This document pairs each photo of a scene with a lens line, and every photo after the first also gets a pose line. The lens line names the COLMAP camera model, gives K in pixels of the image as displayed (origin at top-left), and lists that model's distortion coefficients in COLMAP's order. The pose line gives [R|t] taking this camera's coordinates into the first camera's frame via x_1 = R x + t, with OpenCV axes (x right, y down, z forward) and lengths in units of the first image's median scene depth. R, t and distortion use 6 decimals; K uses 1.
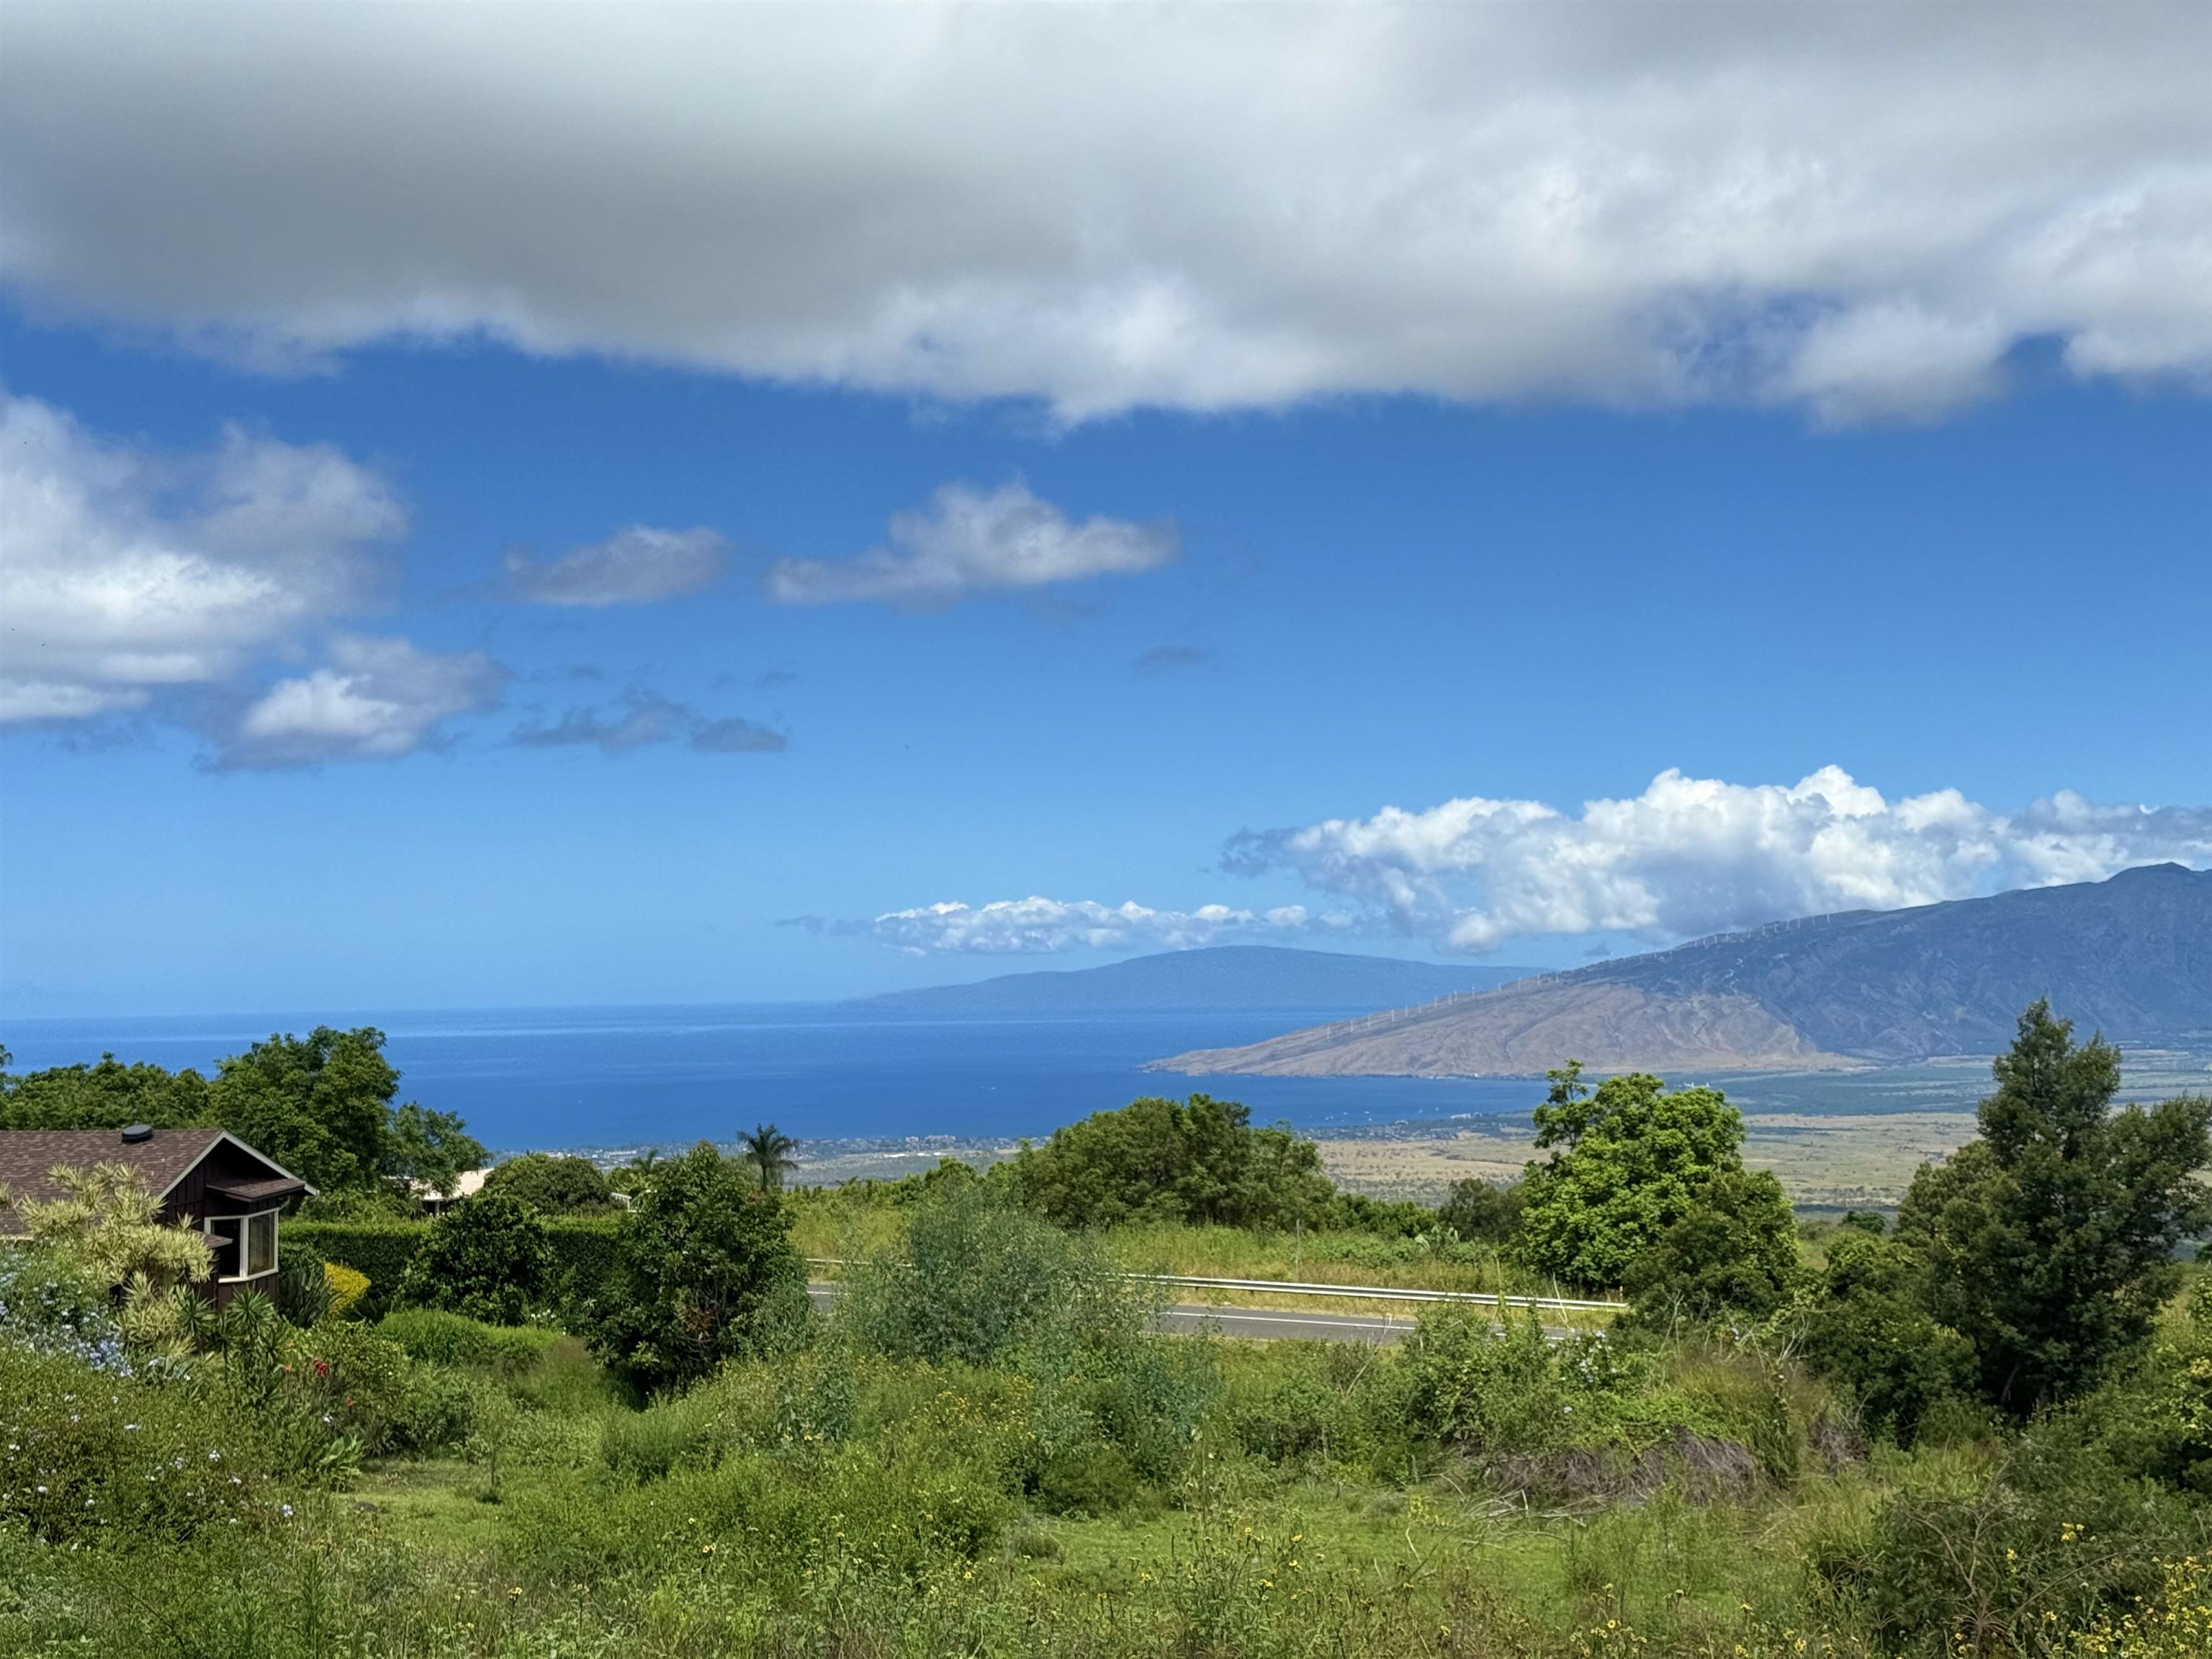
lens RADIAL K [[3079.9, 0, 1160.8], [0, 3079.9, 753.2], [0, 0, 1]] dist [0.159761, 0.000000]
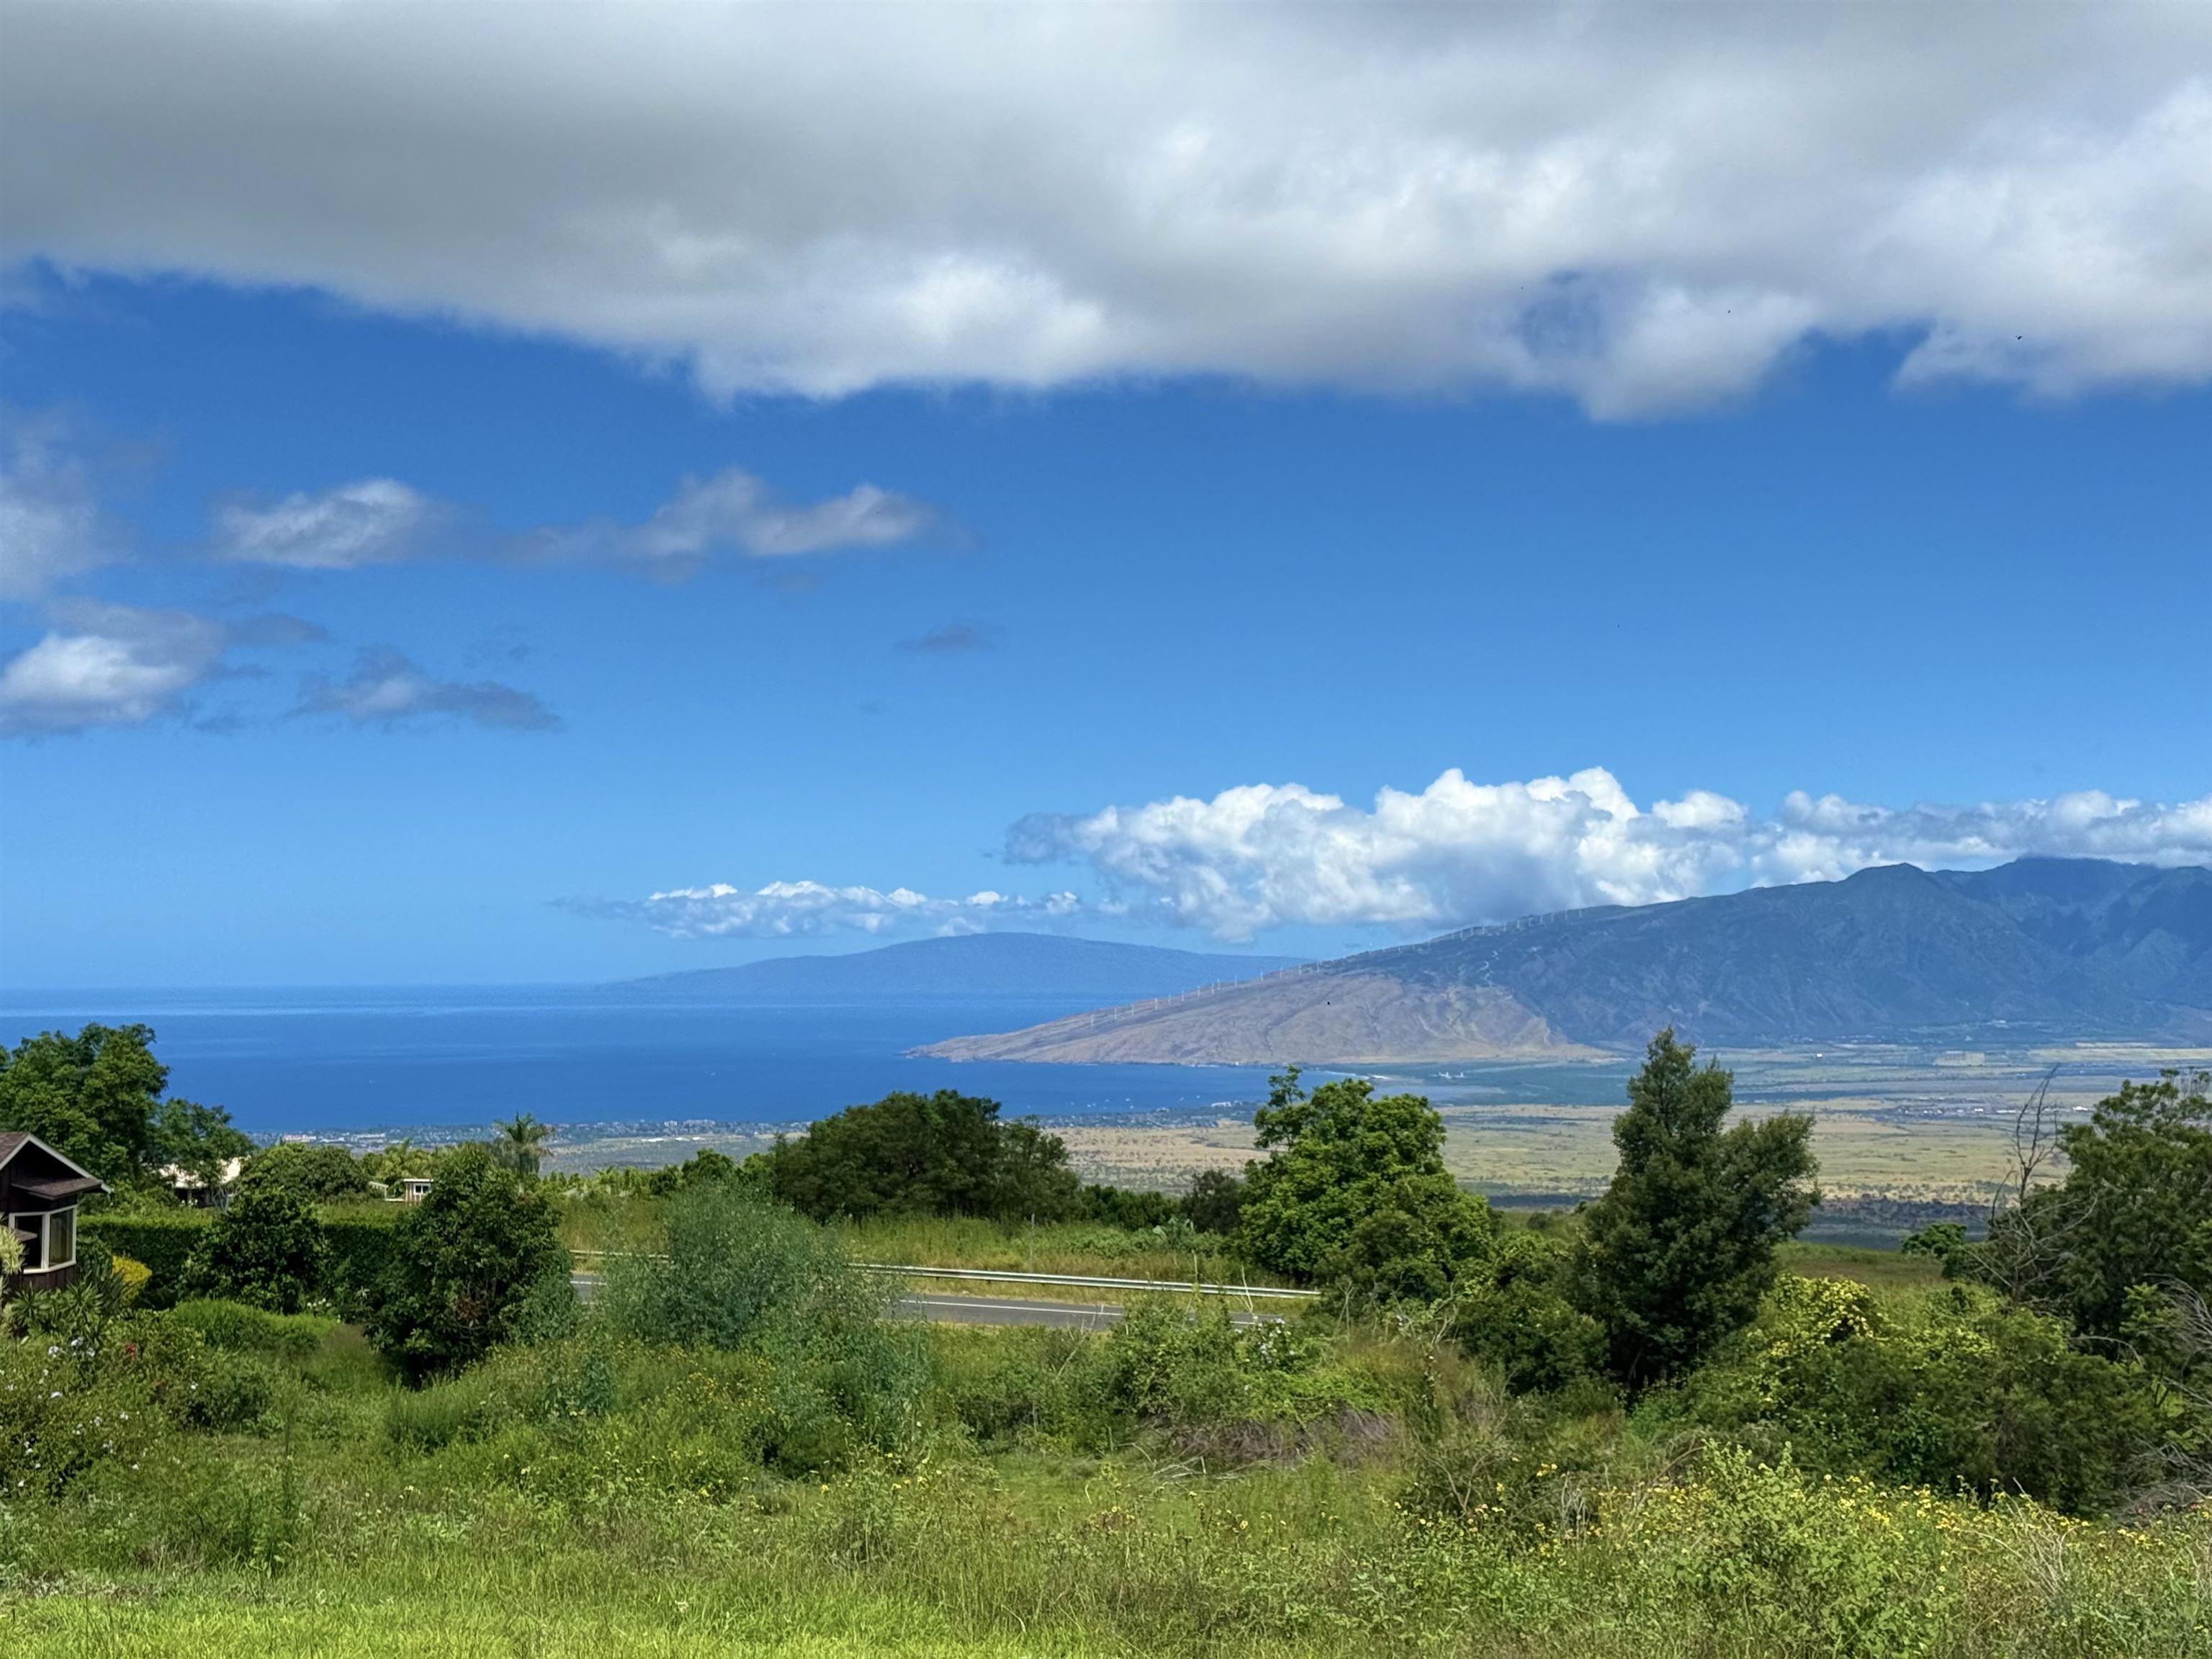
lens RADIAL K [[3079.9, 0, 1122.8], [0, 3079.9, 757.5], [0, 0, 1]] dist [0.159761, 0.000000]
pose [[0.997908, 0.014761, 0.062943, 0.008312], [-0.015117, 0.999872, 0.005175, -0.020112], [-0.062859, -0.006116, 0.998004, -0.104878]]
